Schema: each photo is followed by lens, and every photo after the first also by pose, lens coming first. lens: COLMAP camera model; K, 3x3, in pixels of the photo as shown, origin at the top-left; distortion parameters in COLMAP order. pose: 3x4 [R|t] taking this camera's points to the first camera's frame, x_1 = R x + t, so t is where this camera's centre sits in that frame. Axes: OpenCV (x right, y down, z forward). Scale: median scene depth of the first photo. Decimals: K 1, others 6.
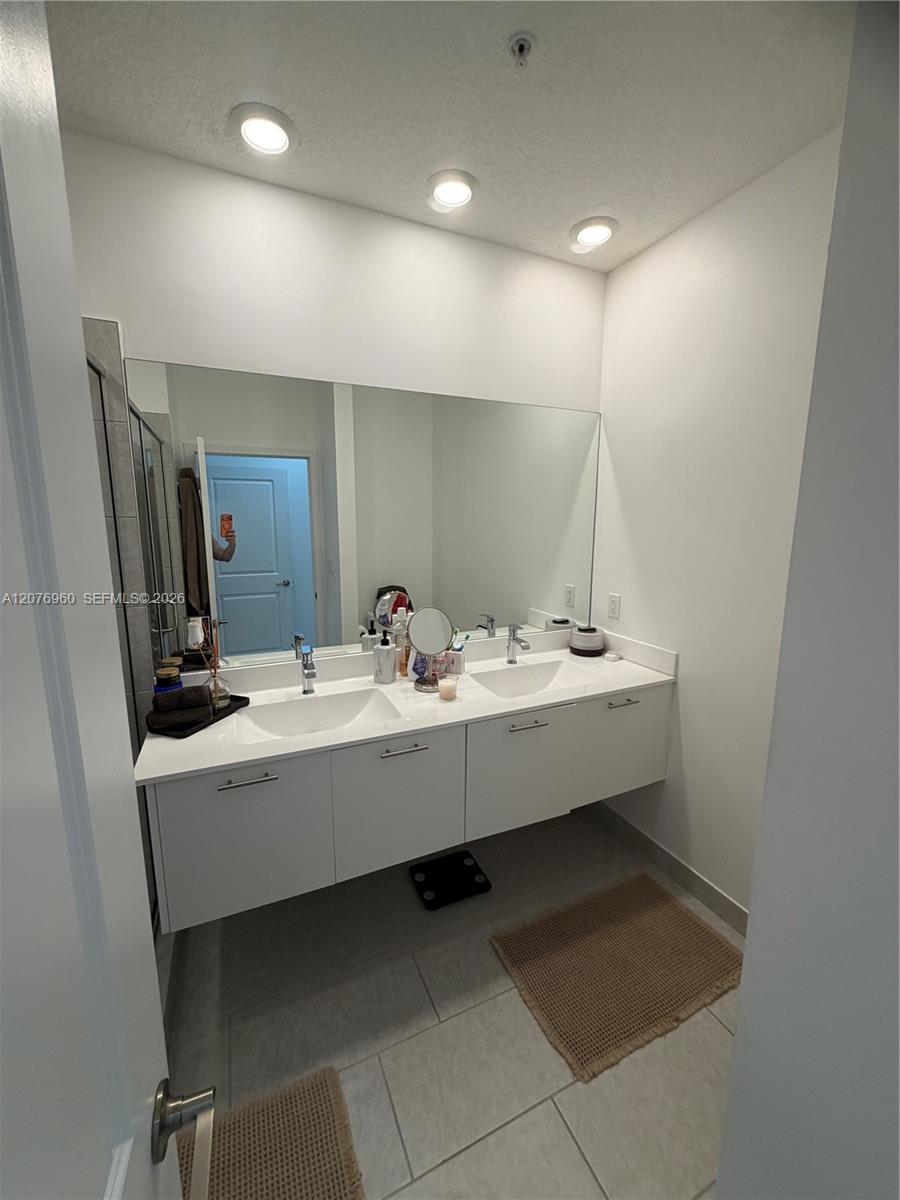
lens RADIAL K [[478.0, 0, 450.0], [0, 478.0, 595.5], [0, 0, 1]] dist [0.000787, -0.000259]
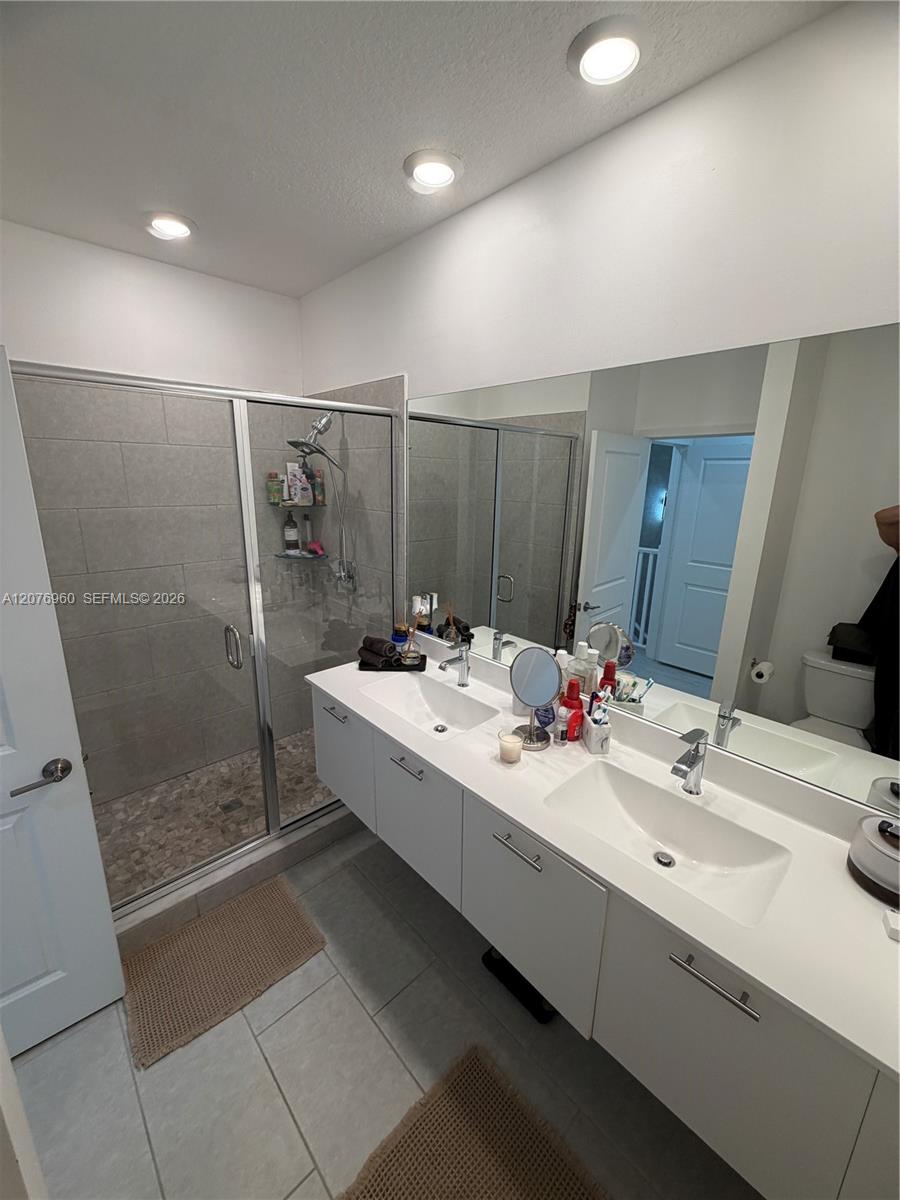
lens RADIAL K [[478.0, 0, 450.0], [0, 478.0, 595.5], [0, 0, 1]] dist [0.000787, -0.000259]
pose [[0.314410, 0.236069, -0.919466, 0.726051], [-0.168045, 0.967129, 0.190844, -0.221771], [0.934295, 0.094509, 0.343745, 0.656886]]
